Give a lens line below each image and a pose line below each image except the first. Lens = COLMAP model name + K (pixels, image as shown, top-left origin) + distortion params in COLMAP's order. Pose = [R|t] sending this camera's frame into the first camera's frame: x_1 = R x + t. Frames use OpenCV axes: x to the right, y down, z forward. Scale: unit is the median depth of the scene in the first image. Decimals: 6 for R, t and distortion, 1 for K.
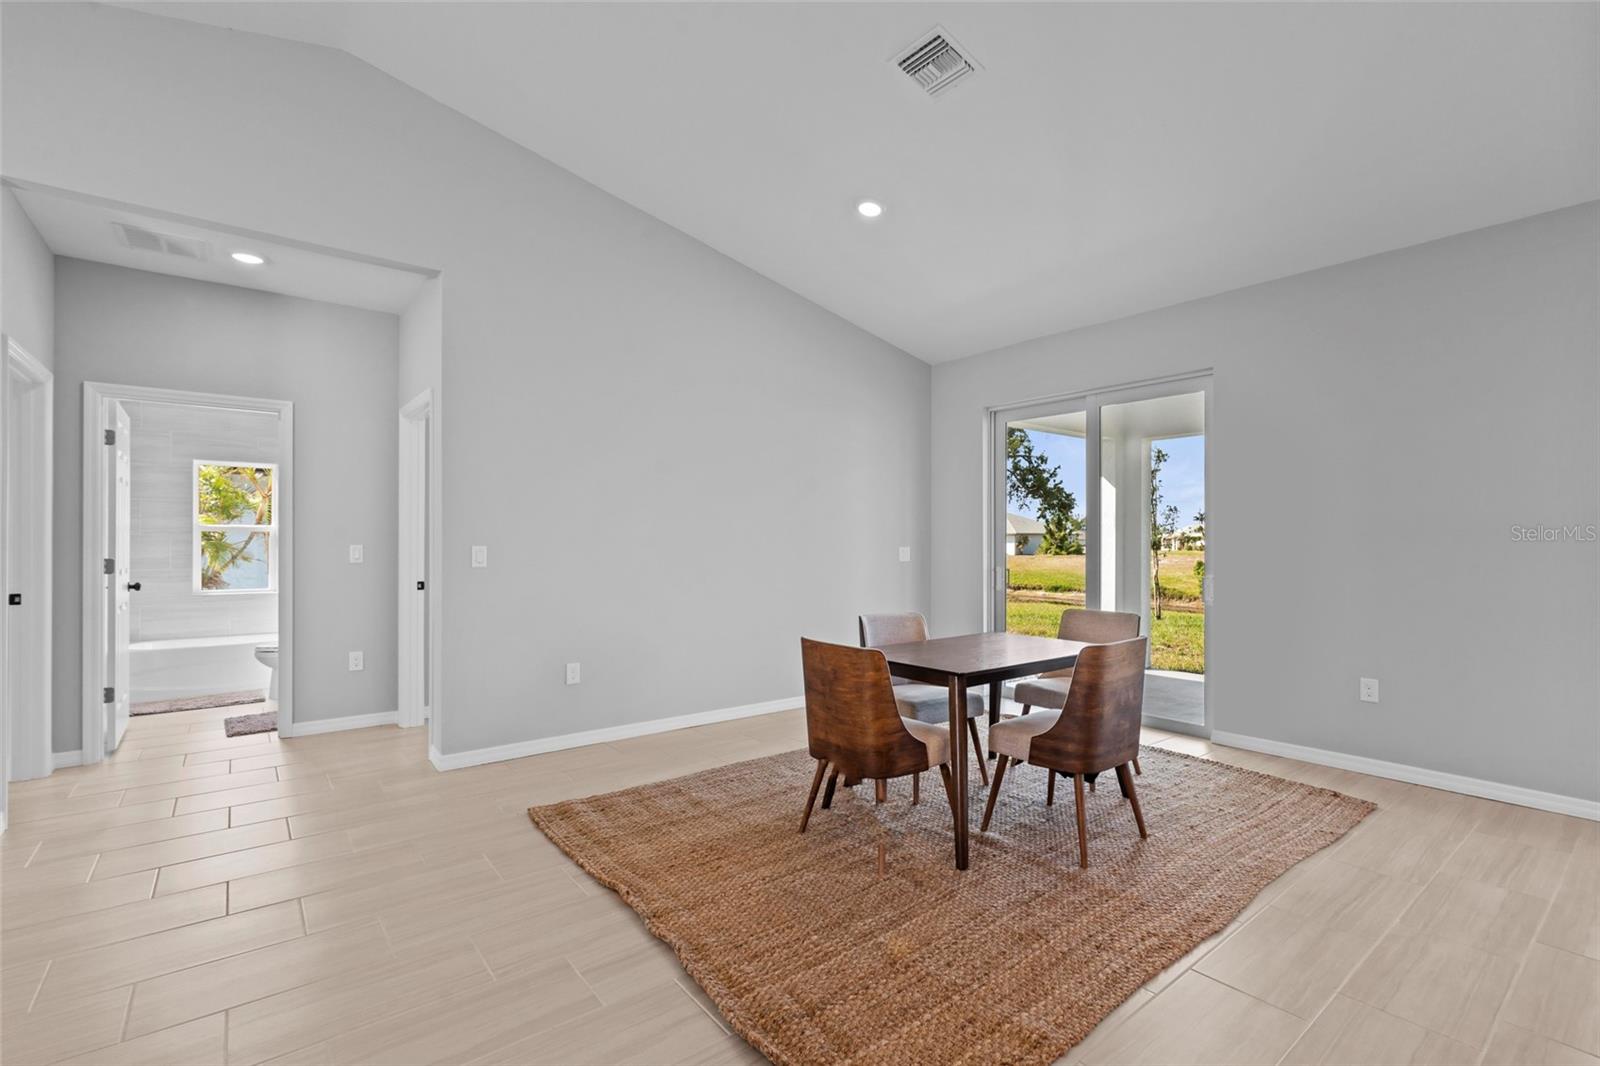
lens RADIAL K [[718.1, 0, 808.2], [0, 718.1, 542.6], [0, 0, 1]] dist [-0.008524, 0.003458]
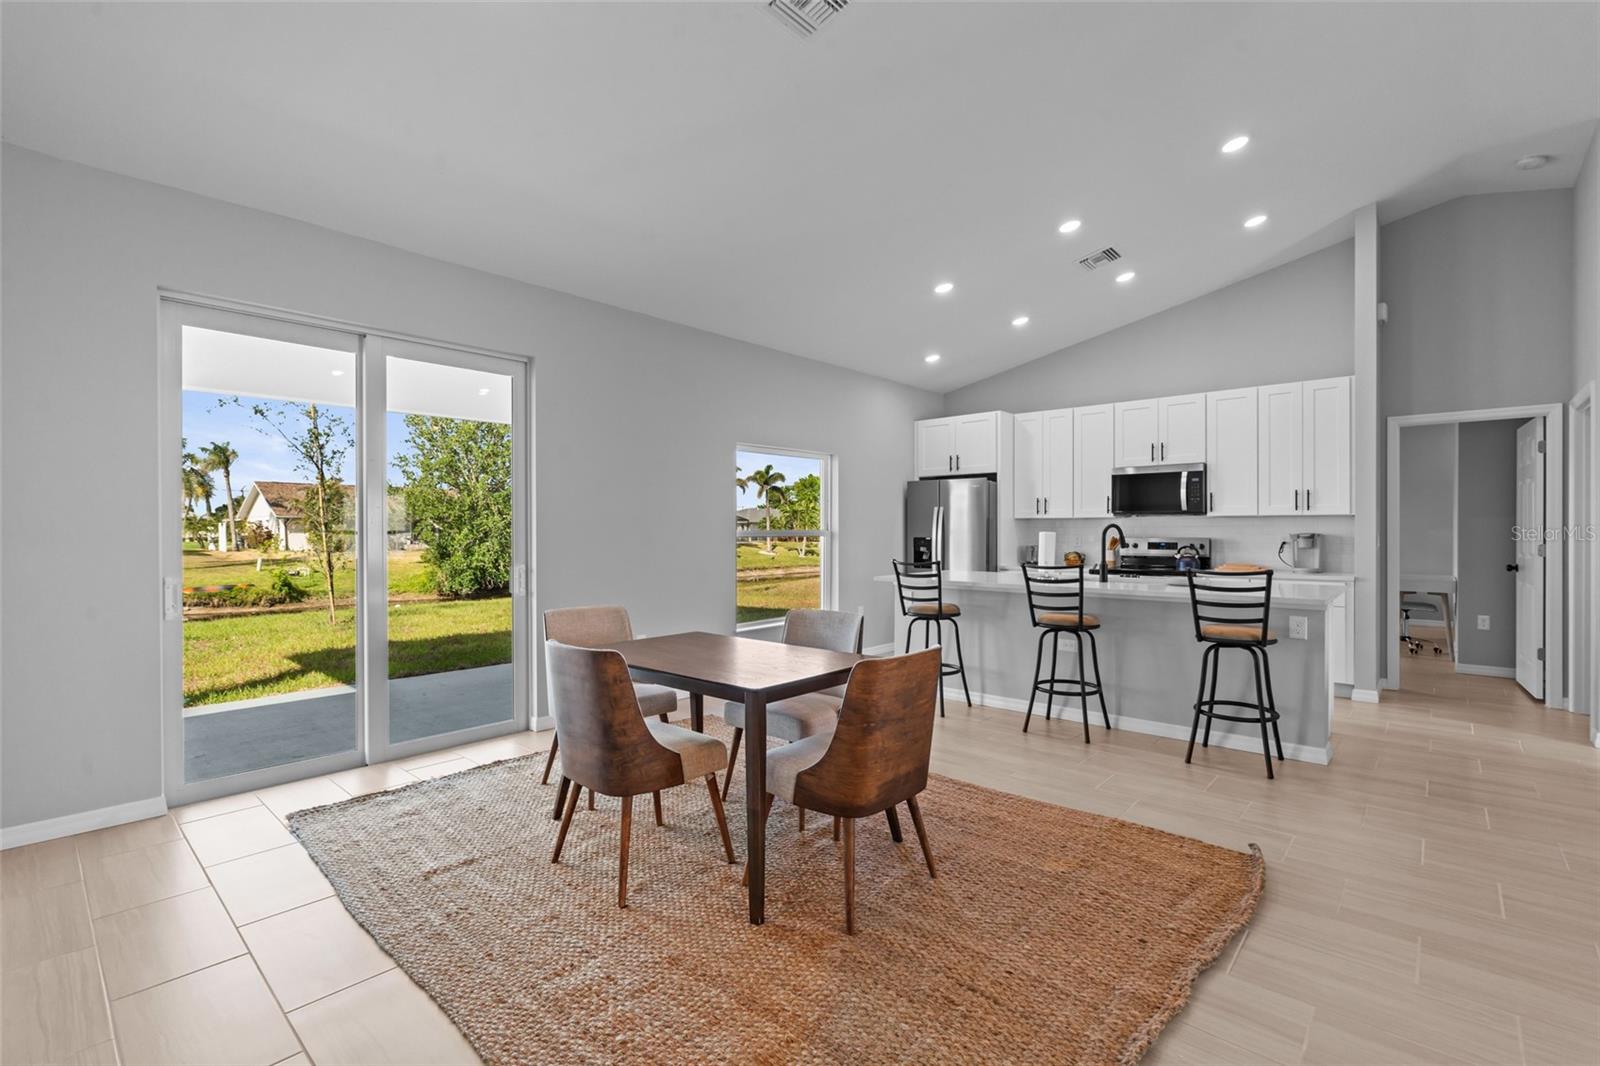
lens RADIAL K [[718.1, 0, 805.2], [0, 718.1, 534.4], [0, 0, 1]] dist [-0.008524, 0.003458]
pose [[-0.167451, -0.007181, 0.985854, -0.484768], [0.003918, 0.999961, 0.007949, -0.003027], [-0.985873, 0.005194, -0.167416, 0.794005]]
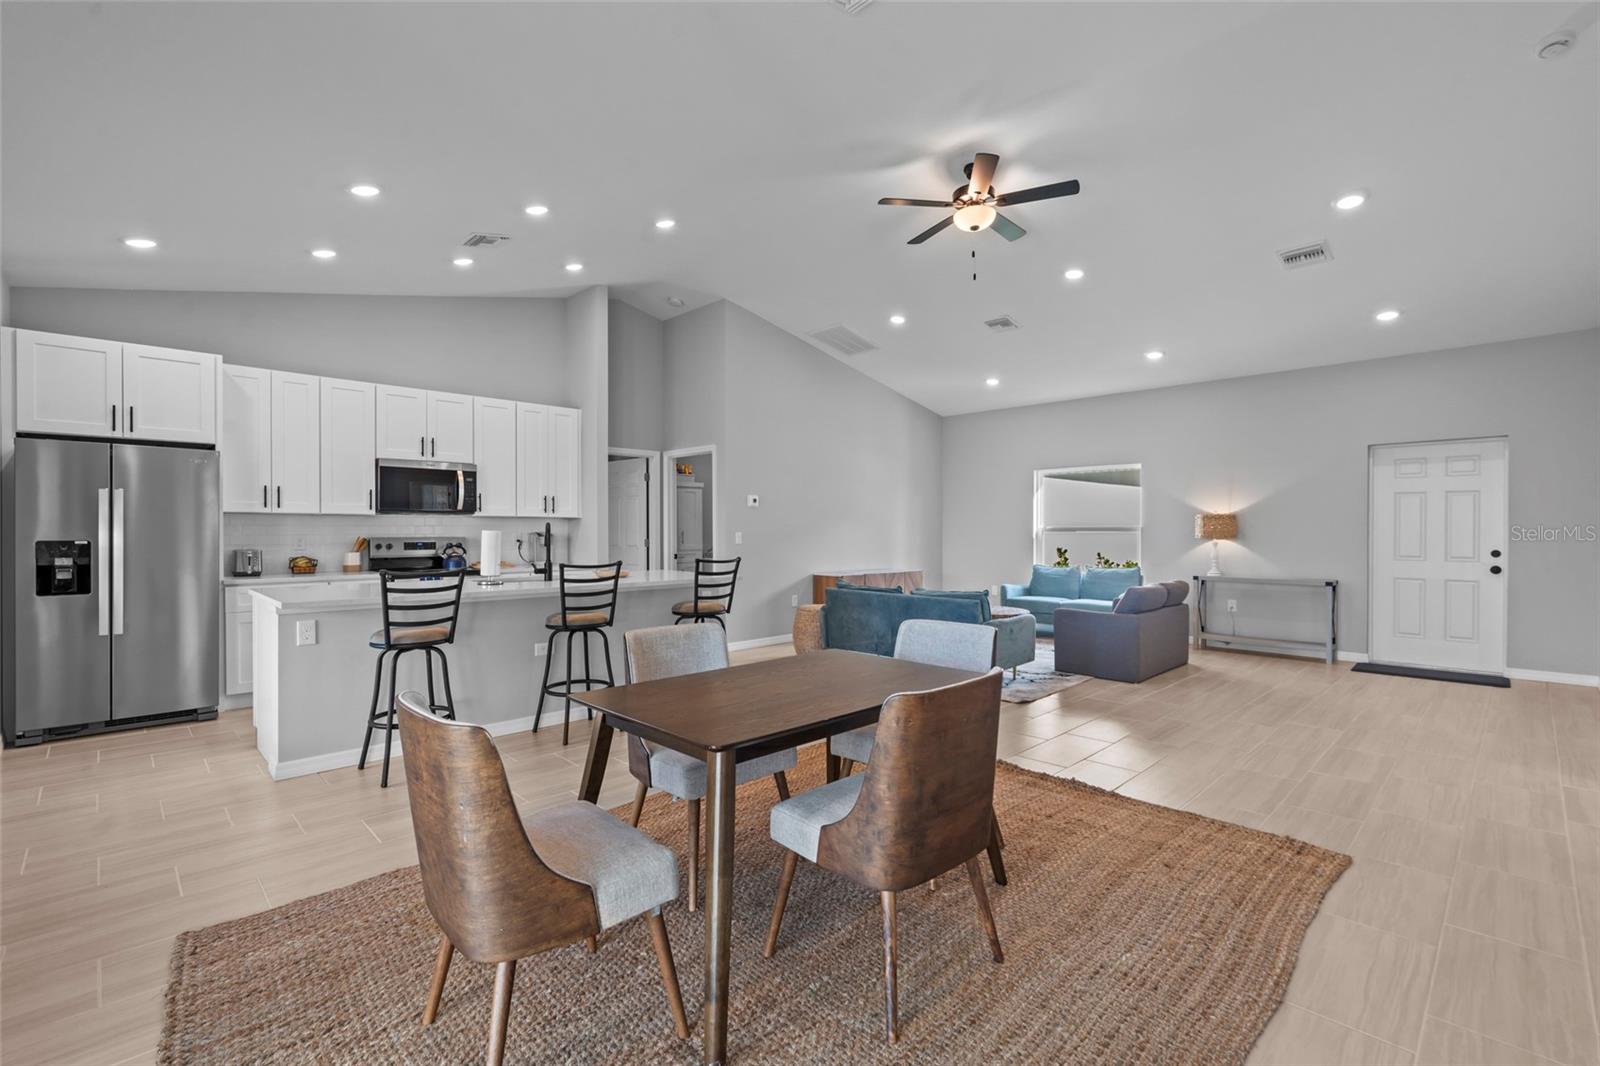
lens RADIAL K [[718.1, 0, 805.7], [0, 718.1, 534.1], [0, 0, 1]] dist [-0.008524, 0.003458]
pose [[-0.994103, -0.001443, -0.108428, 0.233176], [-0.002289, 0.999968, 0.007685, -0.000177], [0.108414, 0.007888, -0.994075, 1.279385]]
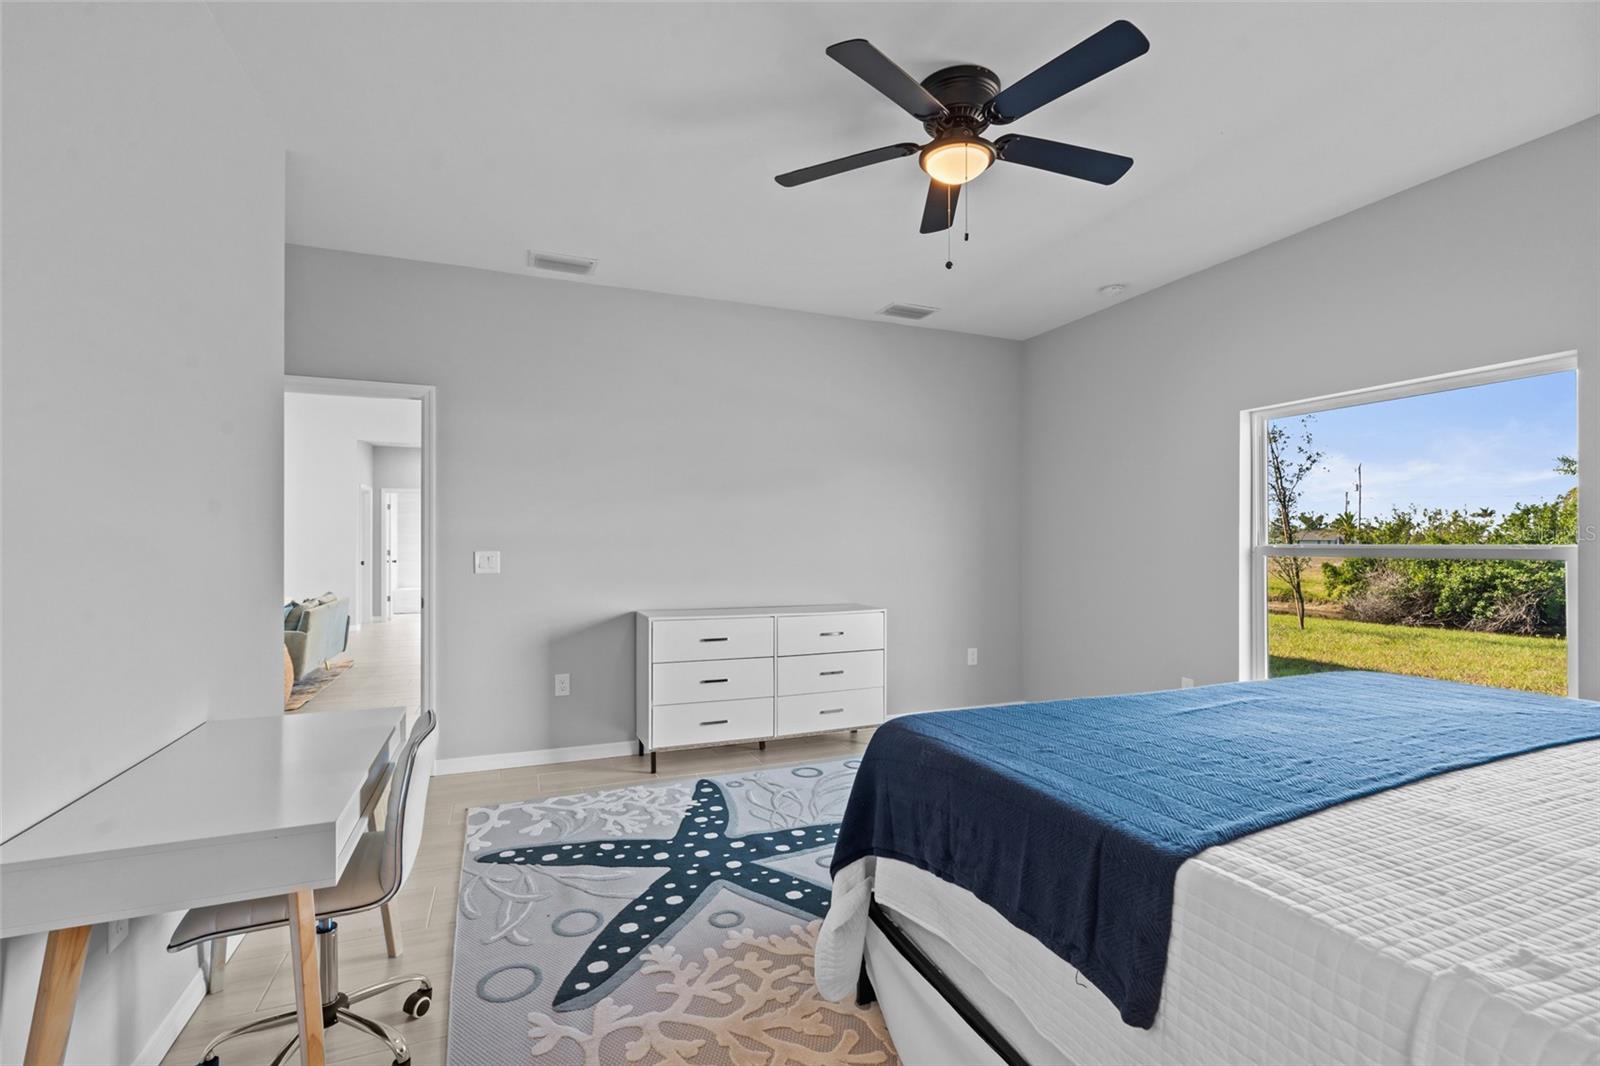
lens RADIAL K [[718.1, 0, 803.4], [0, 718.1, 544.3], [0, 0, 1]] dist [-0.008524, 0.003458]
pose [[0.959352, 0.000447, -0.282213, 1.253399], [-0.000077, 0.999999, 0.001320, -0.003896], [0.282213, -0.001244, 0.959351, -1.127966]]
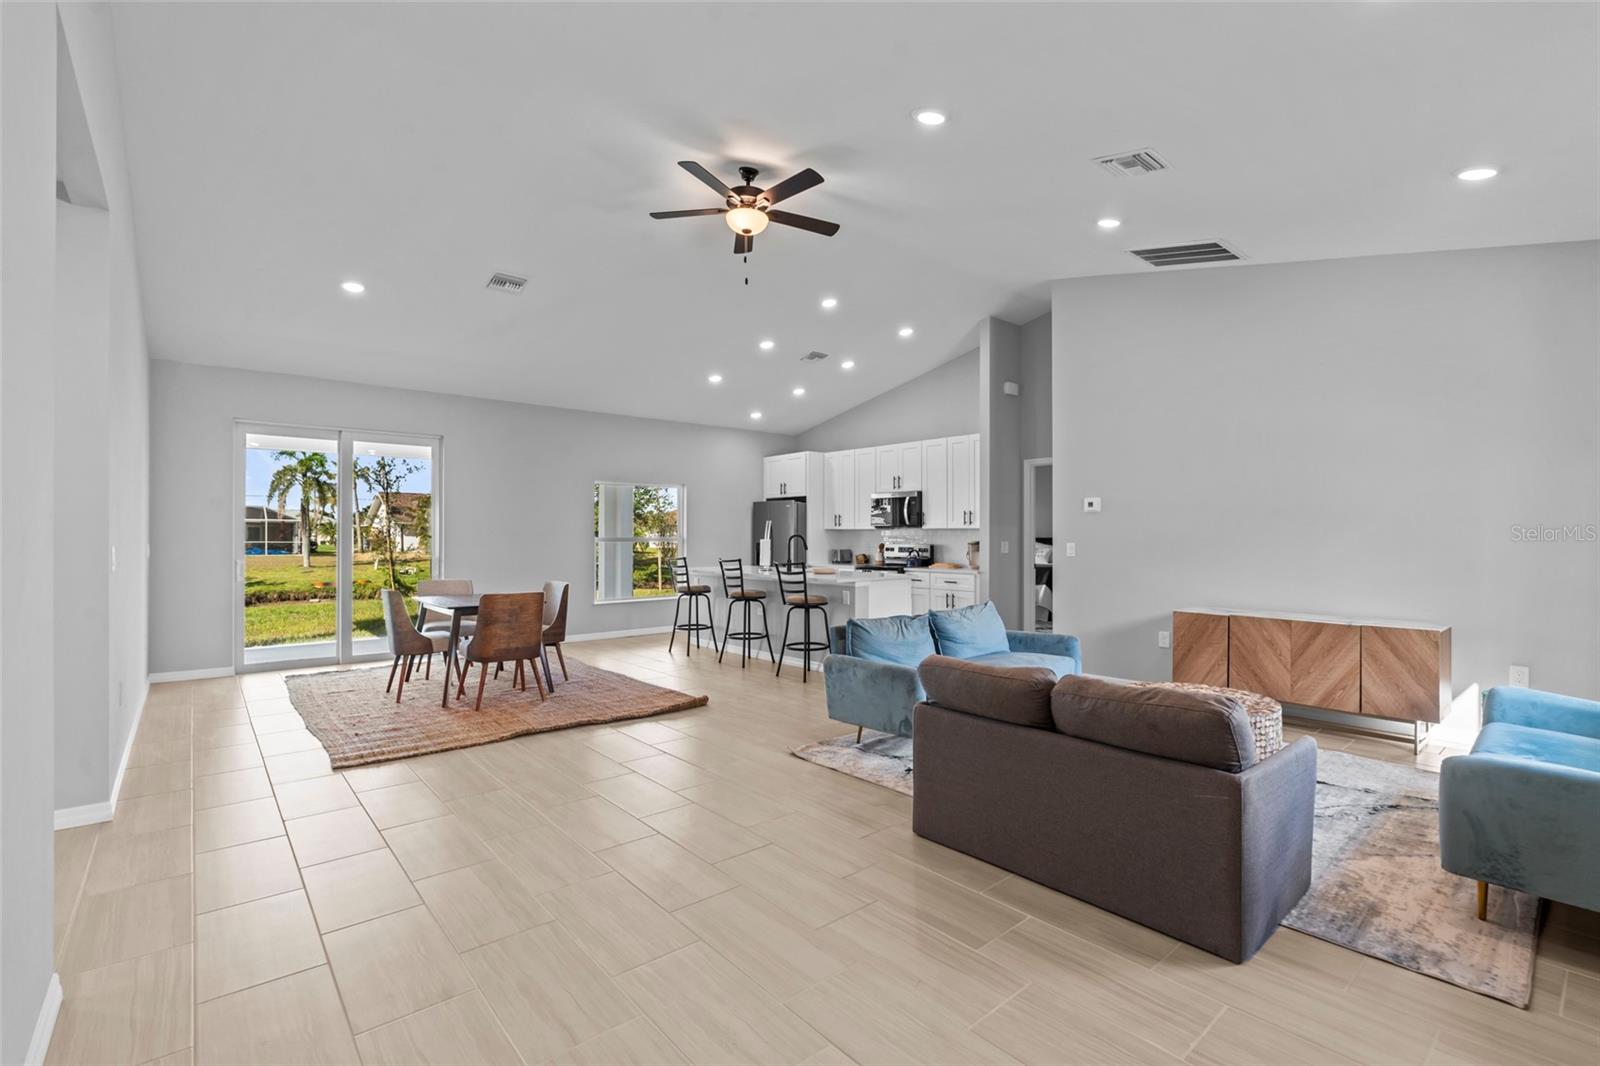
lens RADIAL K [[718.1, 0, 805.5], [0, 718.1, 535.1], [0, 0, 1]] dist [-0.008524, 0.003458]
pose [[-0.037787, -0.000152, 0.999286, -1.172172], [0.000156, 1.000000, 0.000158, -0.007131], [-0.999286, 0.000162, -0.037787, 0.199582]]
